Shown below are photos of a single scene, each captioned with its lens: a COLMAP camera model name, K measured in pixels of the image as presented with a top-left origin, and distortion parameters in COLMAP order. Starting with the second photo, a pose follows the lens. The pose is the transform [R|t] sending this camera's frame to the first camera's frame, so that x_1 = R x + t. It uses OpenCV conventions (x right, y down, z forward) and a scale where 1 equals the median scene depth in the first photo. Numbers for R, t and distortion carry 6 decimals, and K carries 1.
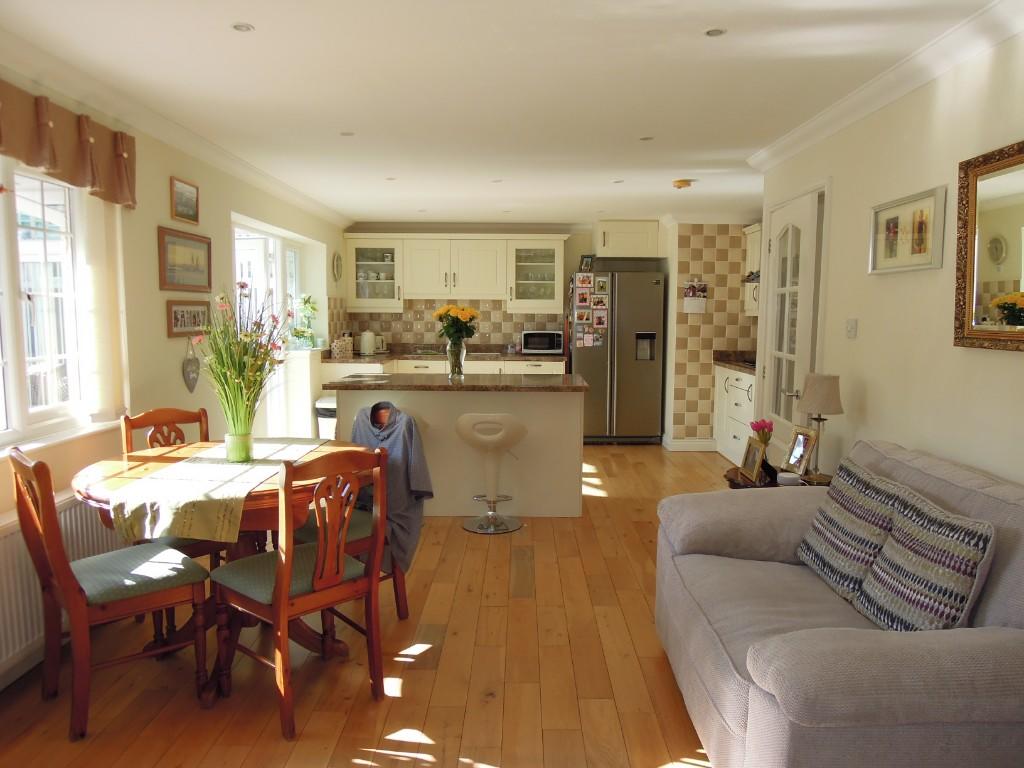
lens RADIAL K [[729.8, 0, 512.2], [0, 729.8, 384.3], [0, 0, 1]] dist [-0.035432, -0.003998]
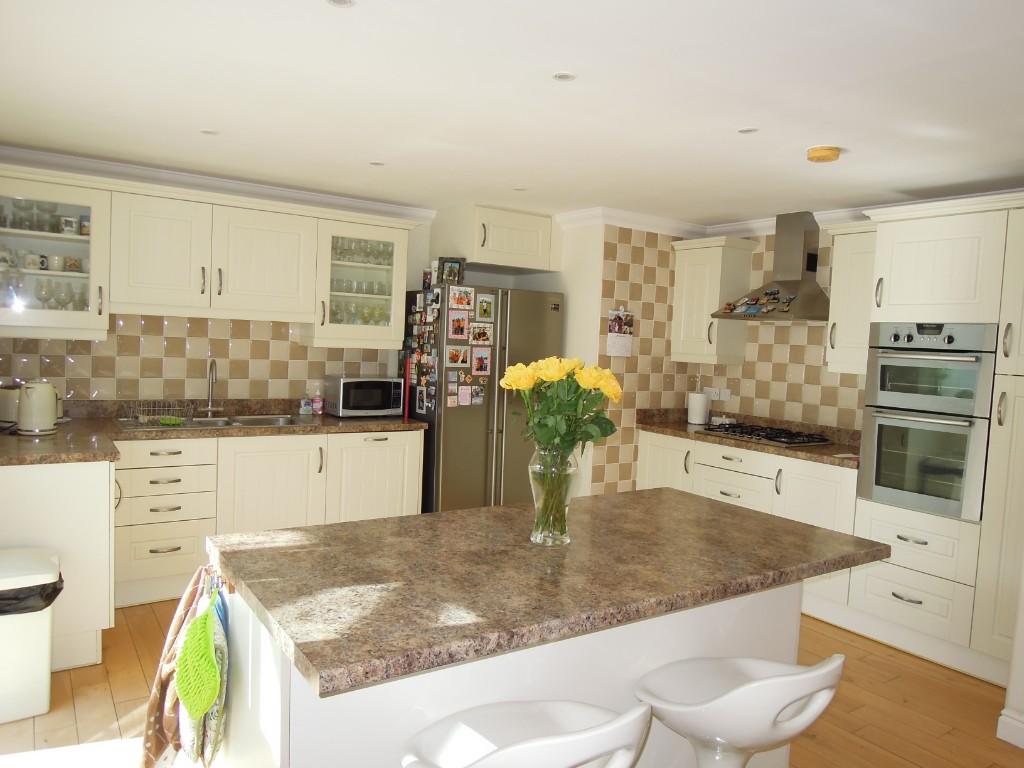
lens RADIAL K [[729.8, 0, 511.7], [0, 729.8, 383.2], [0, 0, 1]] dist [-0.035432, -0.003998]
pose [[0.813549, -0.005826, 0.581467, -0.223173], [0.019860, 0.999645, -0.017771, -0.058957], [-0.581157, 0.026005, 0.813376, 0.474829]]
